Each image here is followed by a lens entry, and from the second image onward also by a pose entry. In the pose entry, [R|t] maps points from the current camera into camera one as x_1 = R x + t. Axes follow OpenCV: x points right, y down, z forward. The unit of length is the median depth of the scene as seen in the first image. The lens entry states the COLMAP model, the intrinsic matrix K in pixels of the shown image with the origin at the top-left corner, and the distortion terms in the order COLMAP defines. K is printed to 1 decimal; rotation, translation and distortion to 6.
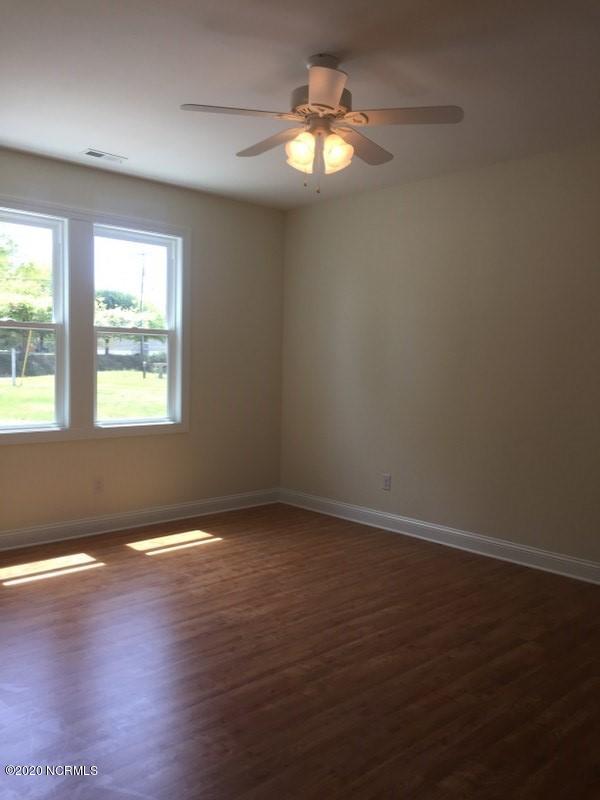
lens RADIAL K [[682.5, 0, 311.2], [0, 682.5, 401.3], [0, 0, 1]] dist [0.073893, -0.107976]
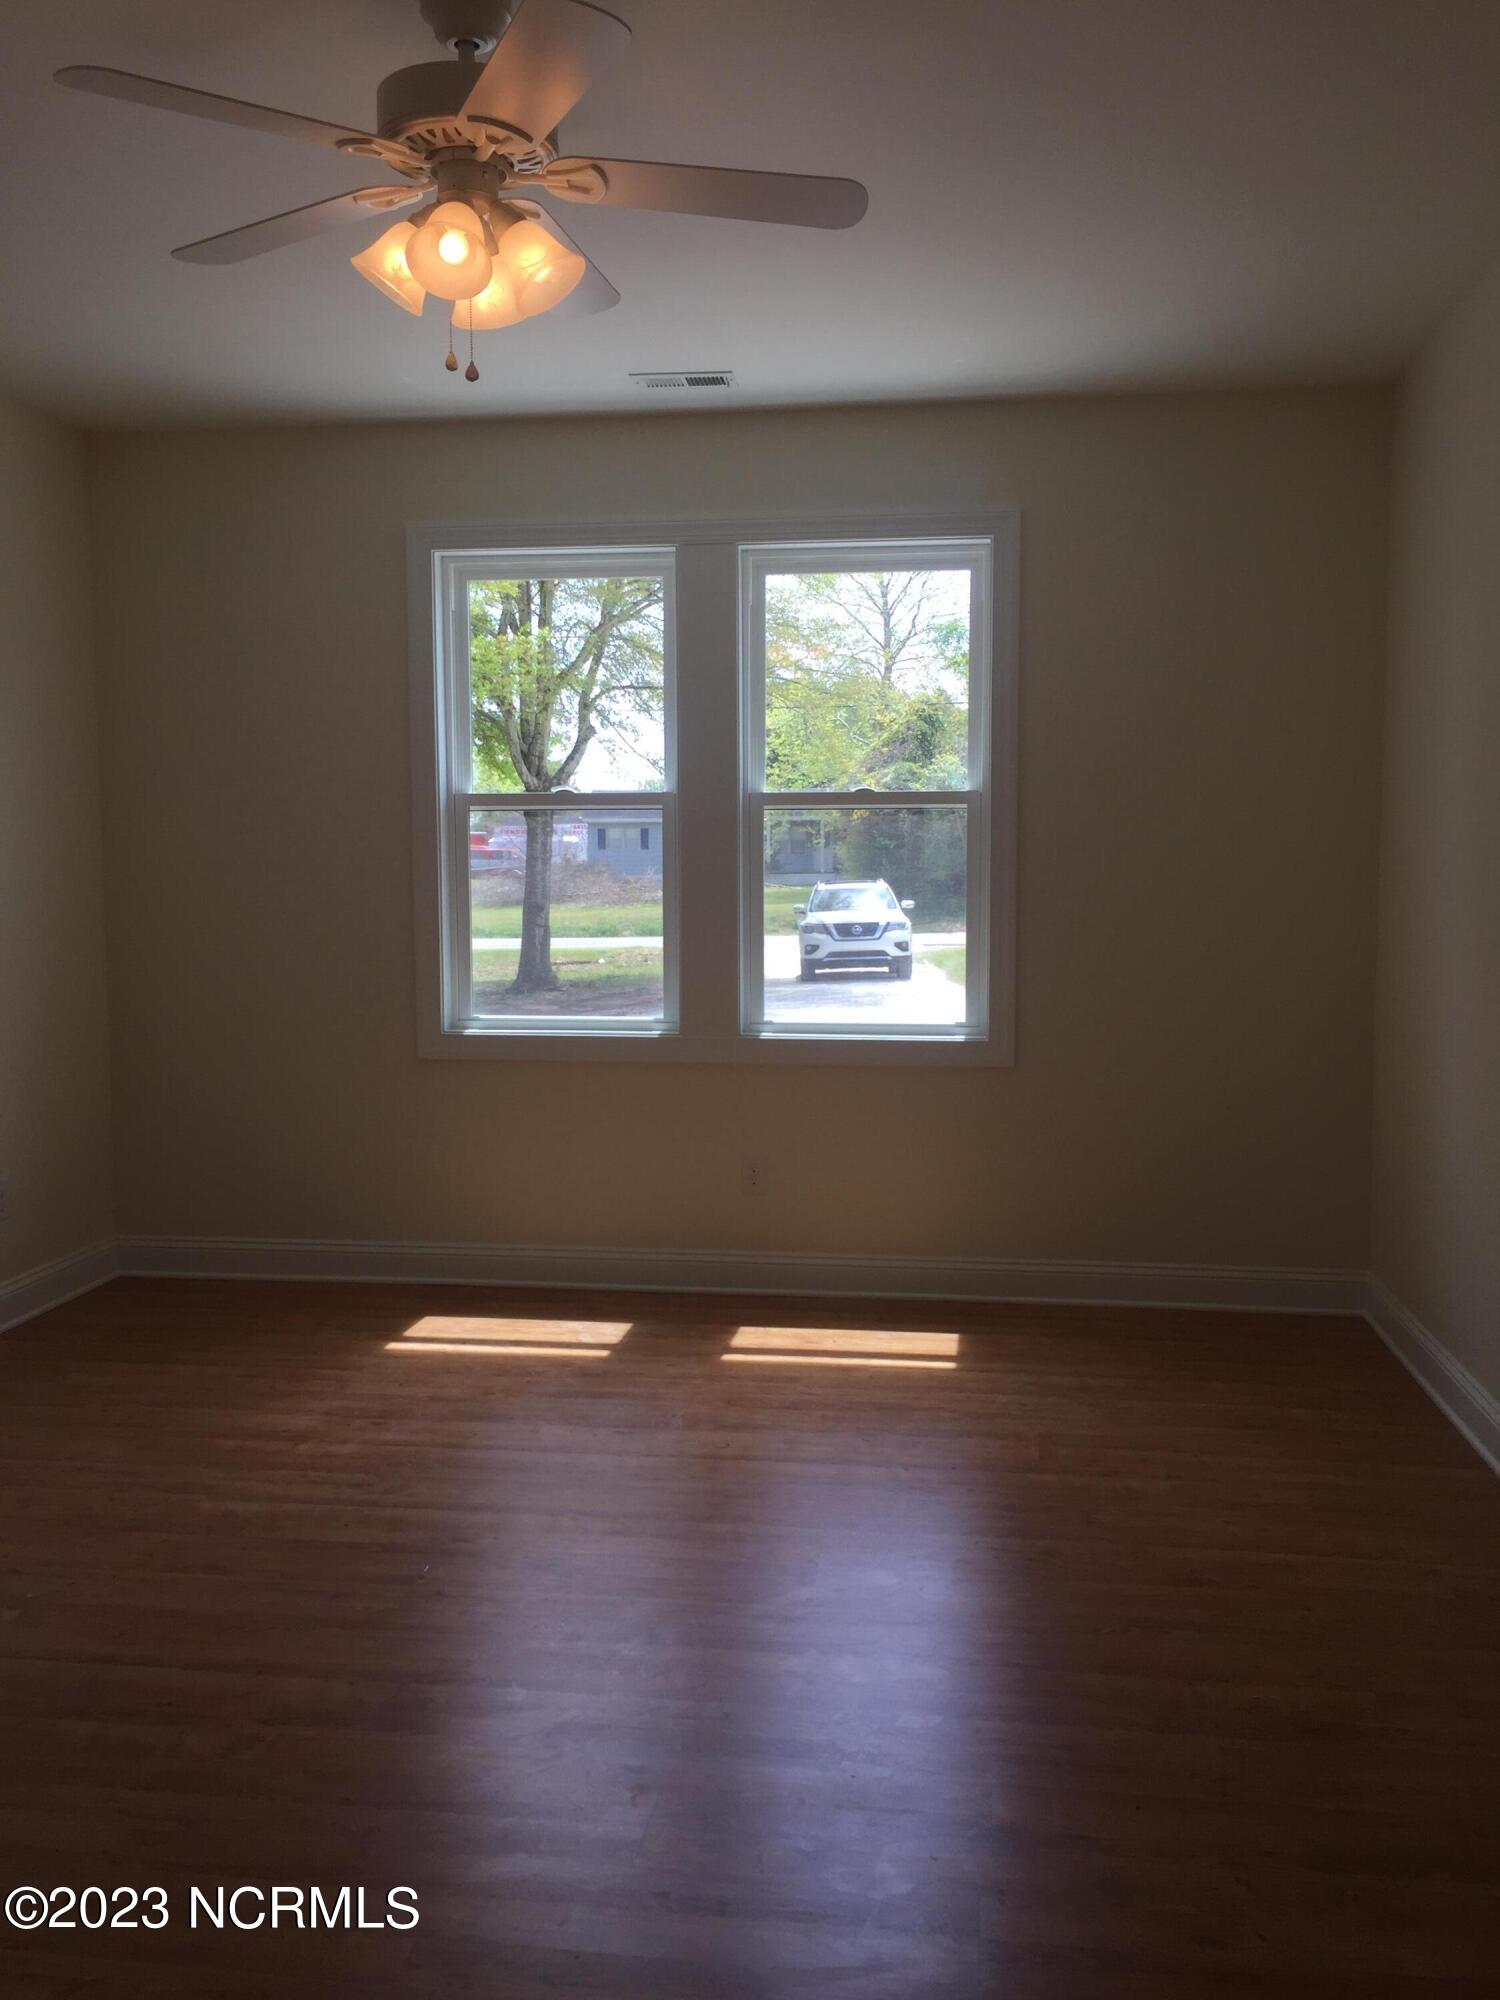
lens RADIAL K [[1706.3, 0, 777.9], [0, 1706.3, 1003.3], [0, 0, 1]] dist [0.073893, -0.107976]
pose [[0.623549, 0.034687, -0.781014, 0.522817], [-0.036340, 0.999221, 0.015365, 0.001207], [0.780939, 0.018801, 0.624324, 0.382645]]
